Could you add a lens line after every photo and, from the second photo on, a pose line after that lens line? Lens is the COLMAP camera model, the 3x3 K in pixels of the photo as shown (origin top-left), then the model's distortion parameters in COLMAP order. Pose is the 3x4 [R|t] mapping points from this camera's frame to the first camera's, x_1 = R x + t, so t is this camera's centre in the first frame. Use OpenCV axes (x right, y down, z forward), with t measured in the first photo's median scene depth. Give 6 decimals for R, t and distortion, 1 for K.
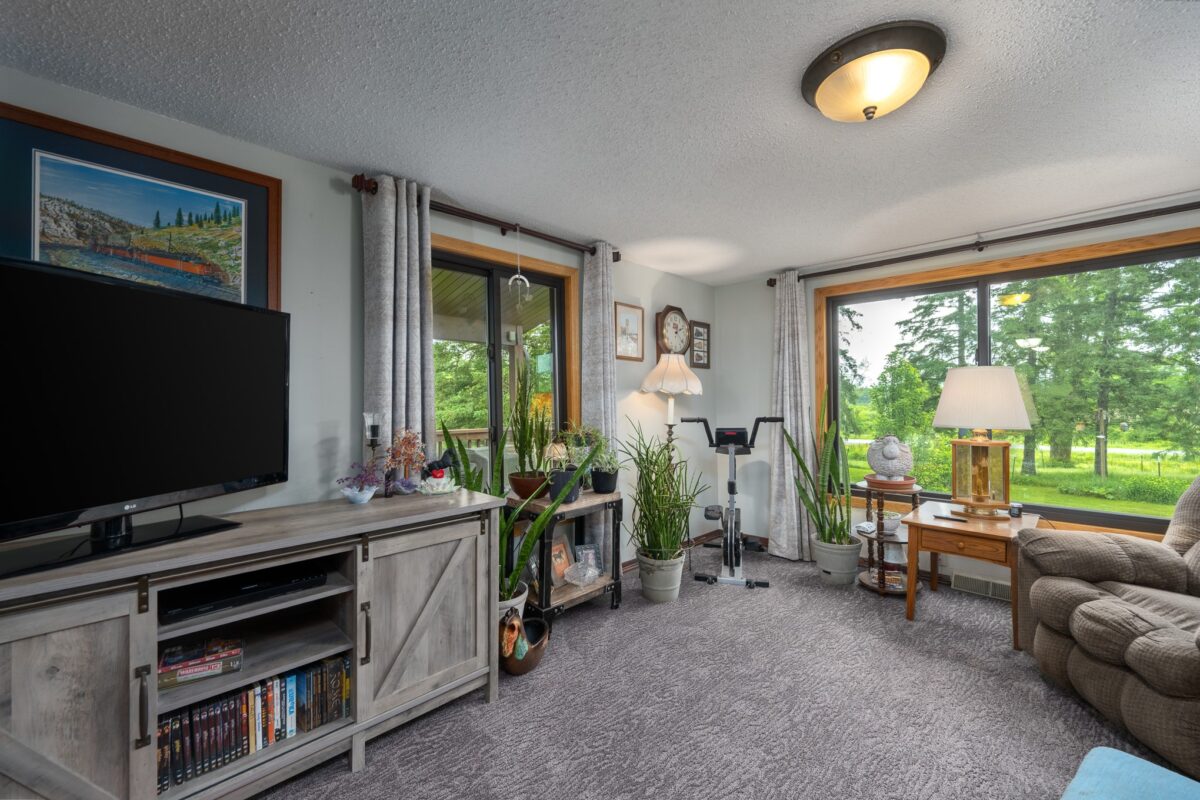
lens RADIAL K [[482.6, 0, 600.5], [0, 482.6, 402.4], [0, 0, 1]] dist [-0.001833, -0.000197]
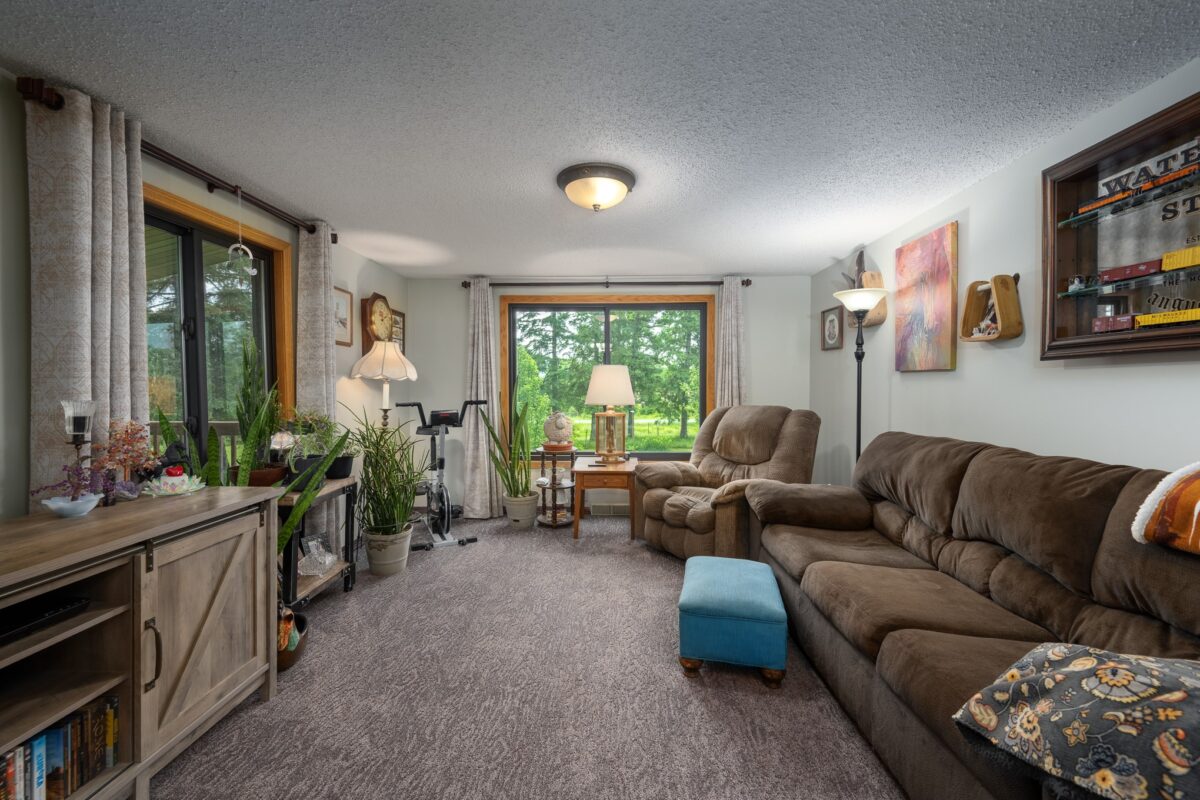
lens RADIAL K [[475.5, 0, 605.8], [0, 475.5, 395.7], [0, 0, 1]] dist [-0.003135, -0.000097]
pose [[0.729900, -0.009763, 0.683485, -0.271068], [-0.001166, 0.999879, 0.015528, 0.000694], [-0.683553, -0.012131, 0.729800, -0.099416]]
